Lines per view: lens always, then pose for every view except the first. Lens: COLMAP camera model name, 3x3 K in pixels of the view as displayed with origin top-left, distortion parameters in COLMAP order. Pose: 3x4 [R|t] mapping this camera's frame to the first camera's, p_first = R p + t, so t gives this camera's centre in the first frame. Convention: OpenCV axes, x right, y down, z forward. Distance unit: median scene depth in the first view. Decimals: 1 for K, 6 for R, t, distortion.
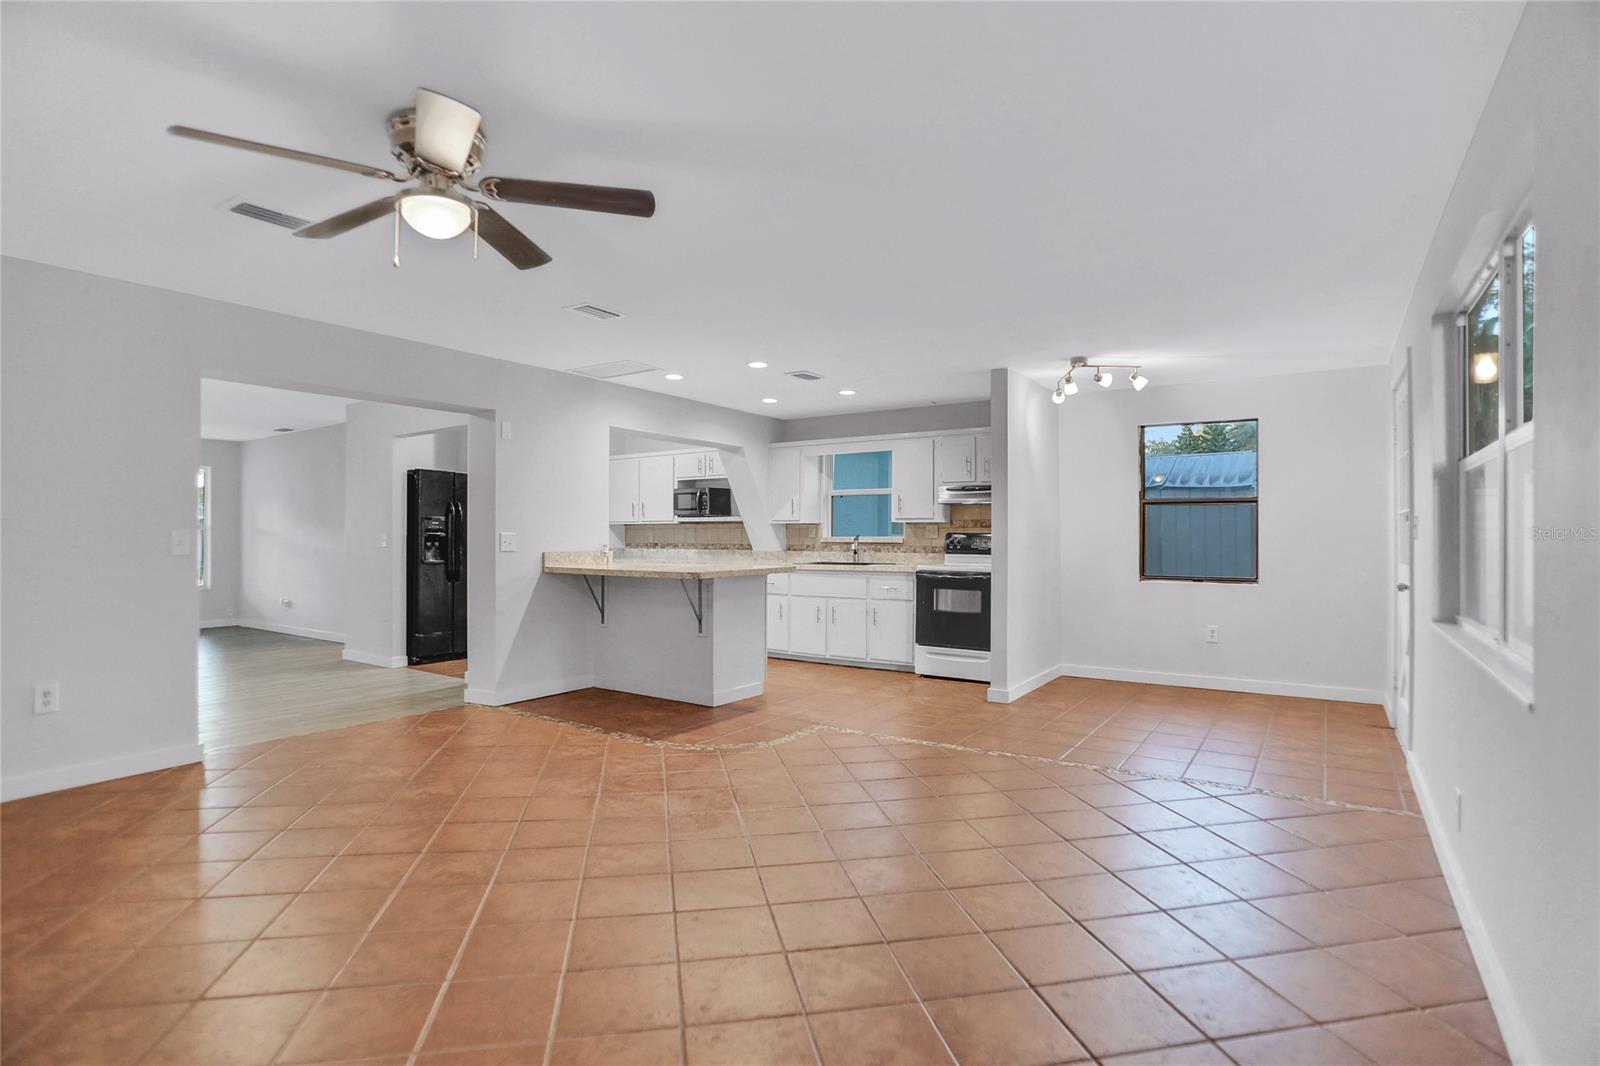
lens RADIAL K [[774.8, 0, 803.5], [0, 774.8, 535.9], [0, 0, 1]] dist [-0.089140, 0.051453]
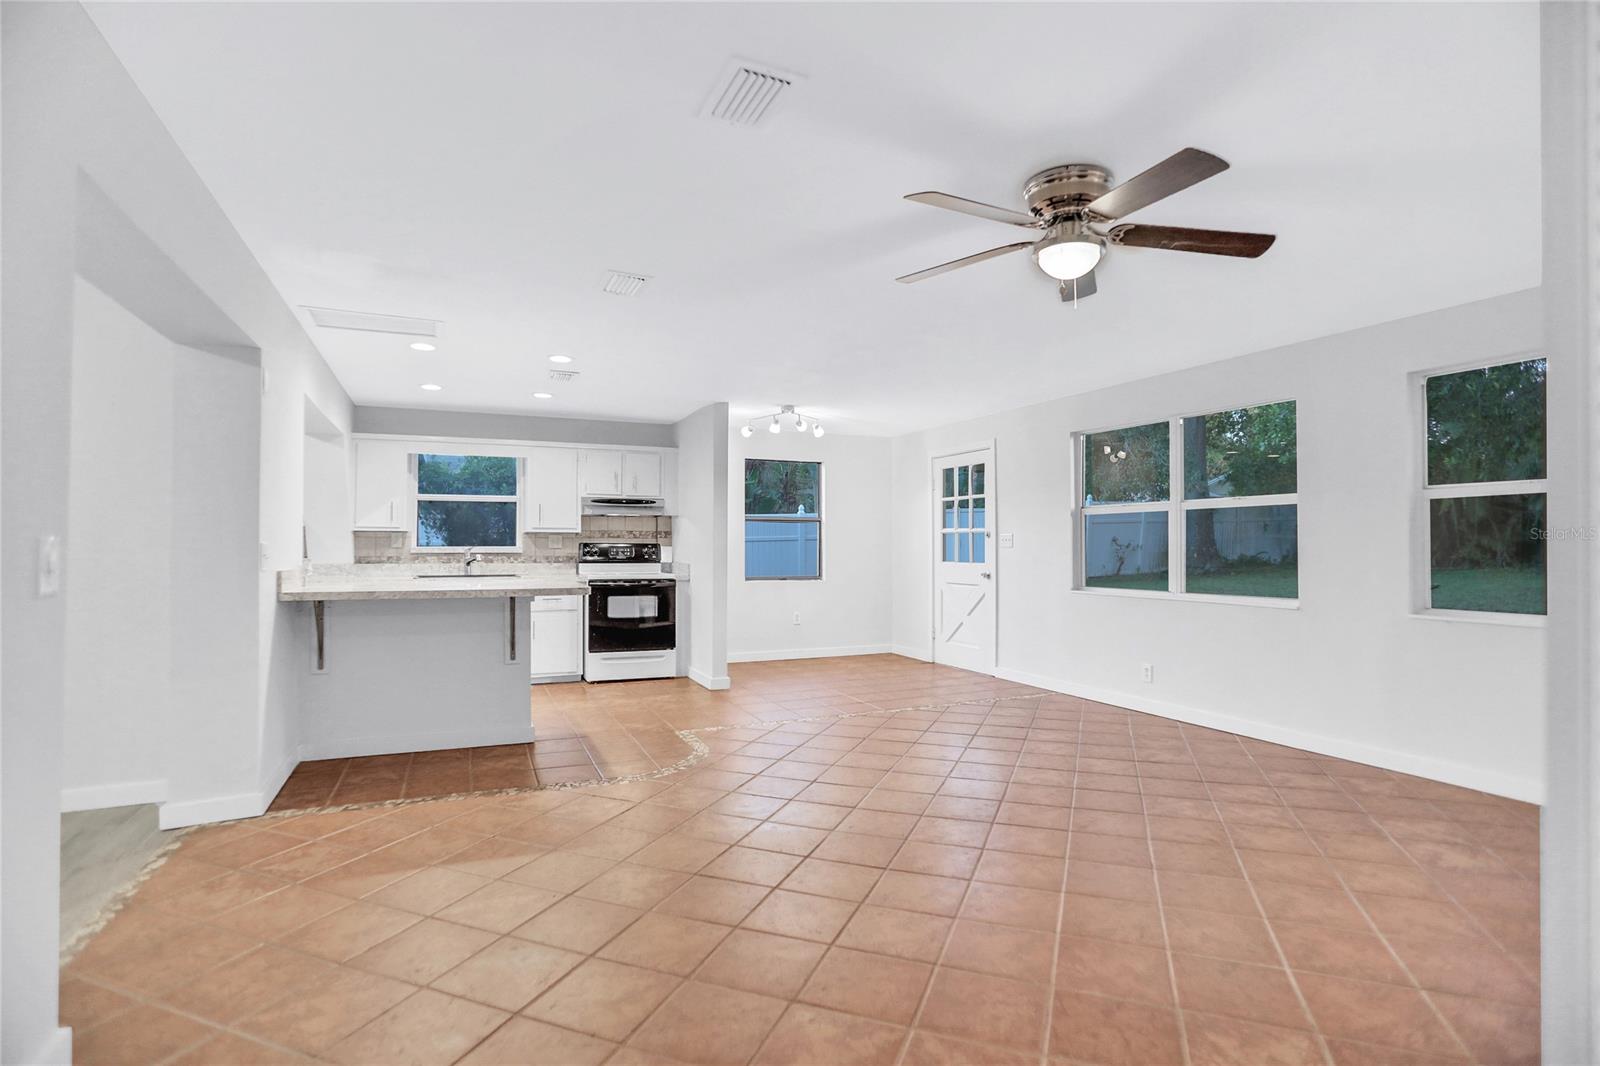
lens RADIAL K [[774.8, 0, 803.5], [0, 774.8, 535.9], [0, 0, 1]] dist [-0.089140, 0.051453]
pose [[0.527889, 0.008230, 0.849273, -0.504204], [0.000138, 0.999952, -0.009776, -0.002665], [-0.849313, 0.005278, 0.527863, 0.204649]]
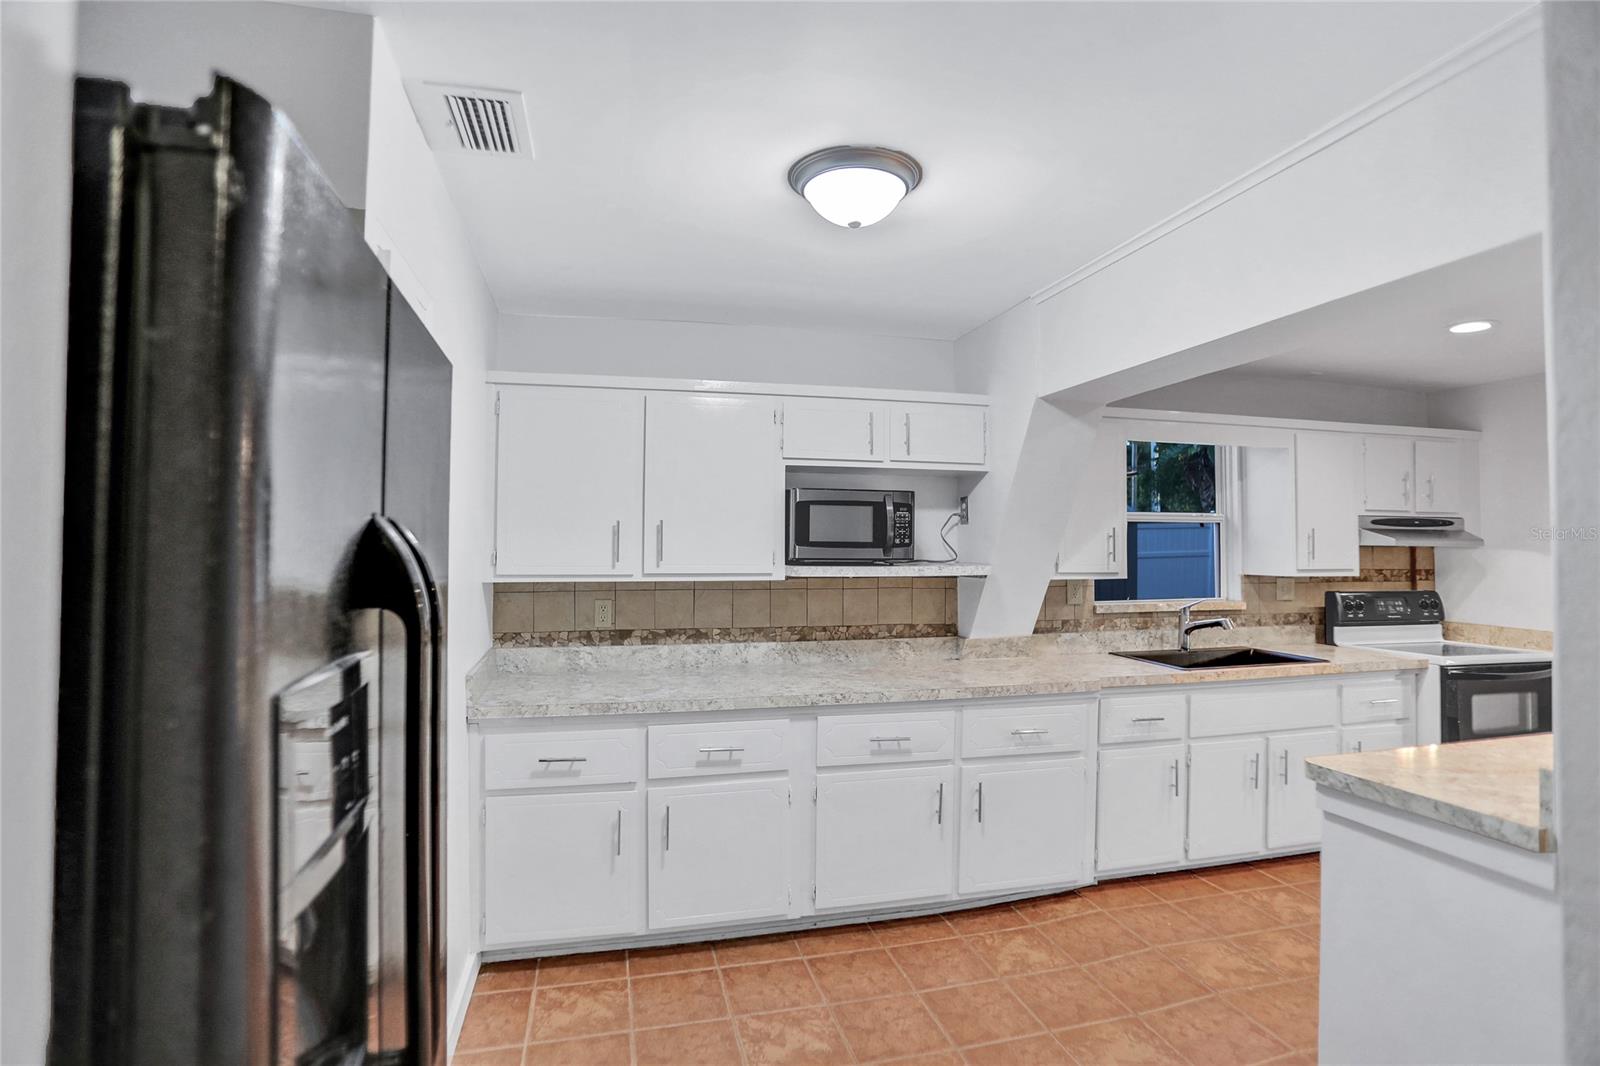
lens RADIAL K [[820.2, 0, 797.4], [0, 820.2, 519.4], [0, 0, 1]] dist [-0.084347, 0.050338]
pose [[0.649071, 0.022477, 0.760396, -0.540993], [-0.003556, 0.999642, -0.026514, -0.040792], [-0.760719, 0.014506, 0.648919, 0.882707]]
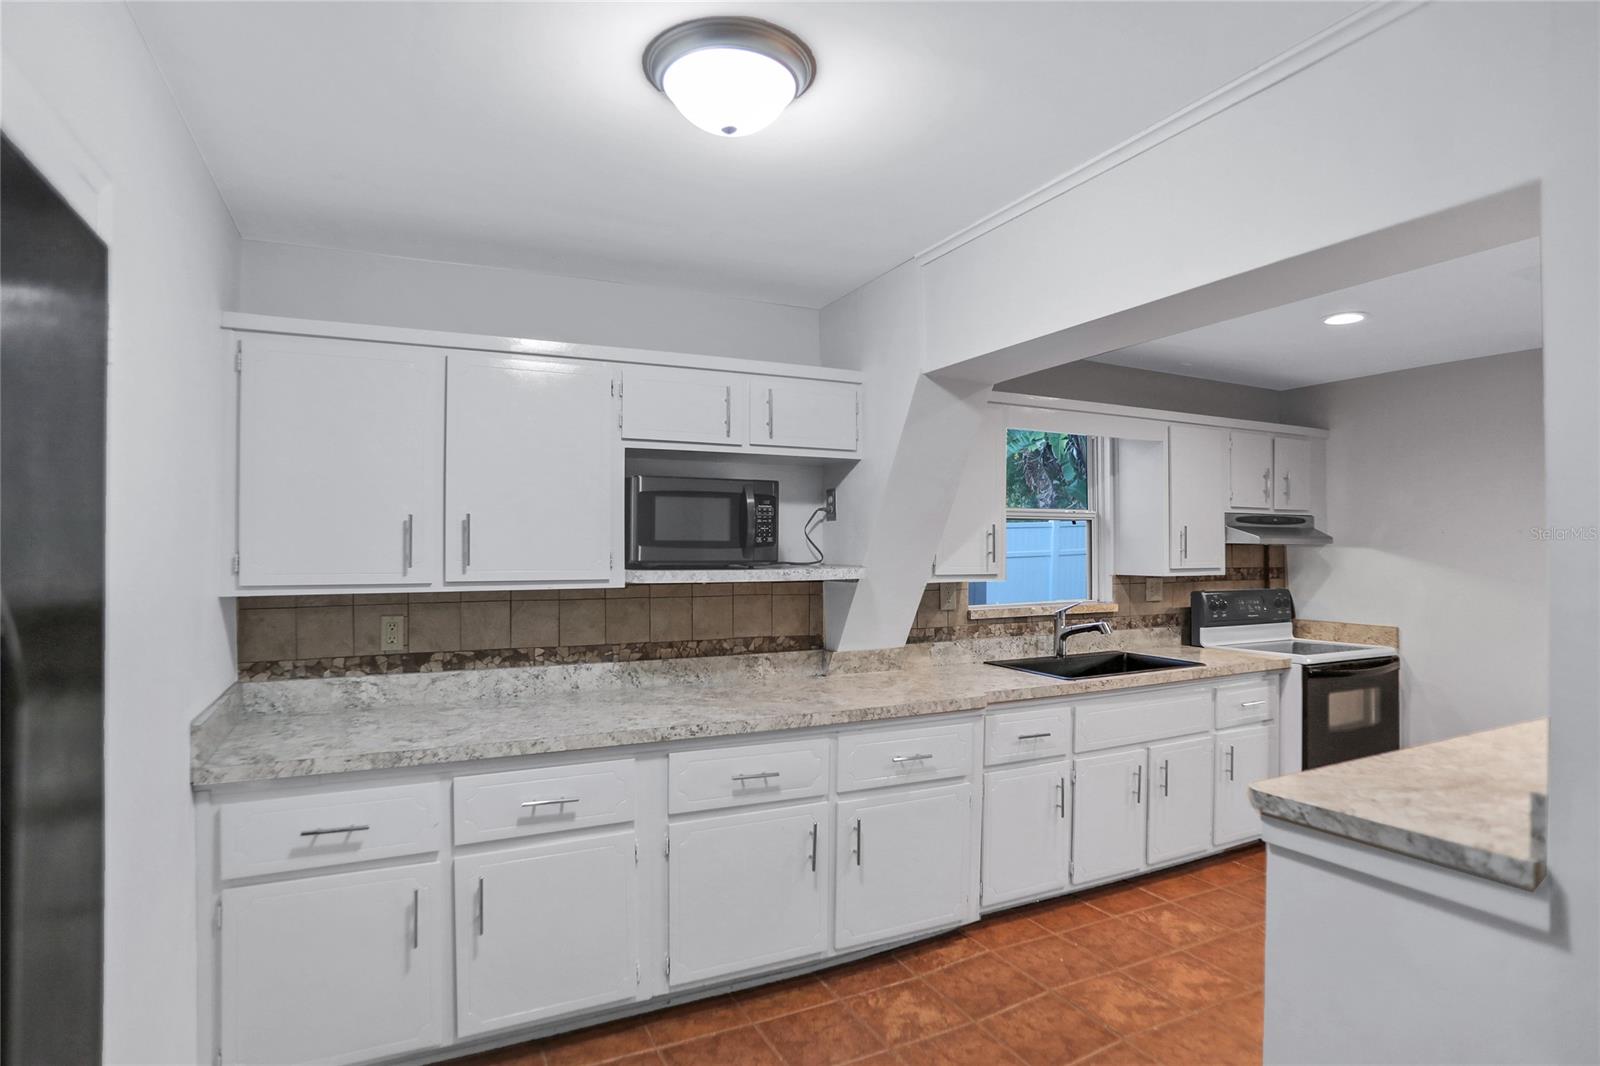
lens RADIAL K [[866.2, 0, 800.0], [0, 866.2, 533.0], [0, 0, 1]] dist [-0.101301, 0.075024]
pose [[0.477544, 0.009829, 0.878553, -0.506326], [0.000690, 0.999933, -0.011562, -0.039538], [-0.878608, 0.006128, 0.477505, 0.925776]]
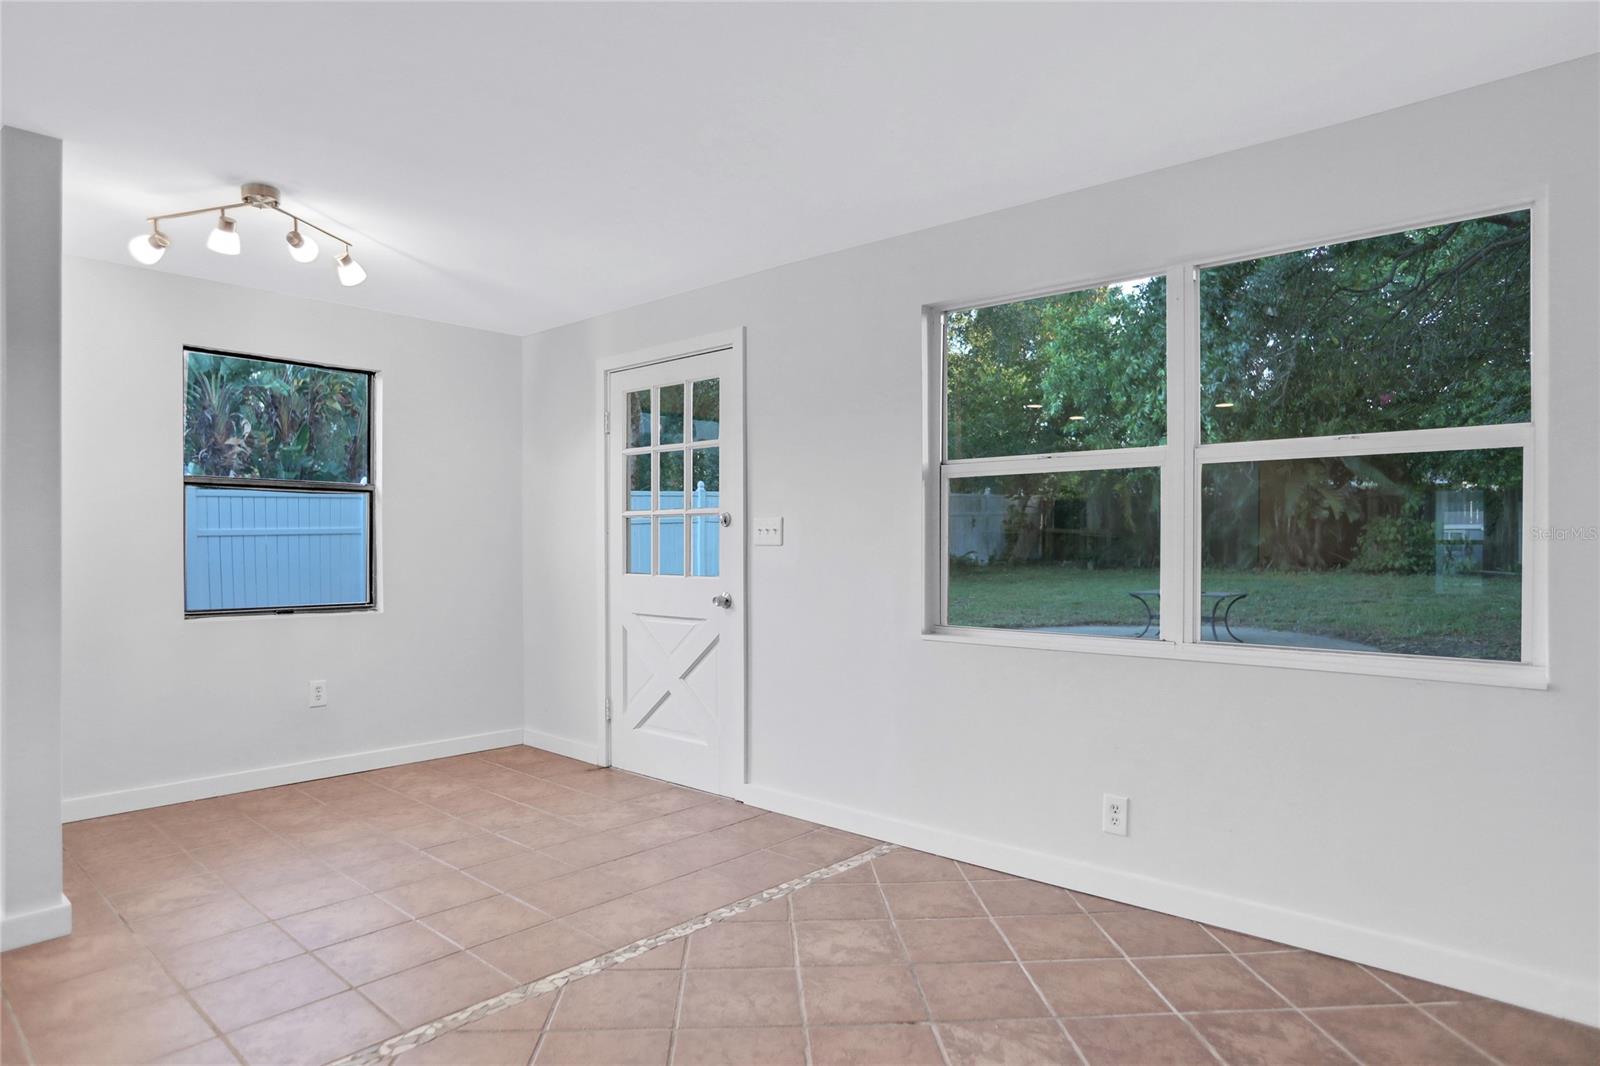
lens RADIAL K [[866.2, 0, 800.0], [0, 866.2, 533.0], [0, 0, 1]] dist [-0.101301, 0.075024]
pose [[0.110996, 0.003436, 0.993815, -0.099388], [0.002926, 0.999989, -0.003784, -0.003257], [-0.993817, 0.003328, 0.110985, 0.410011]]
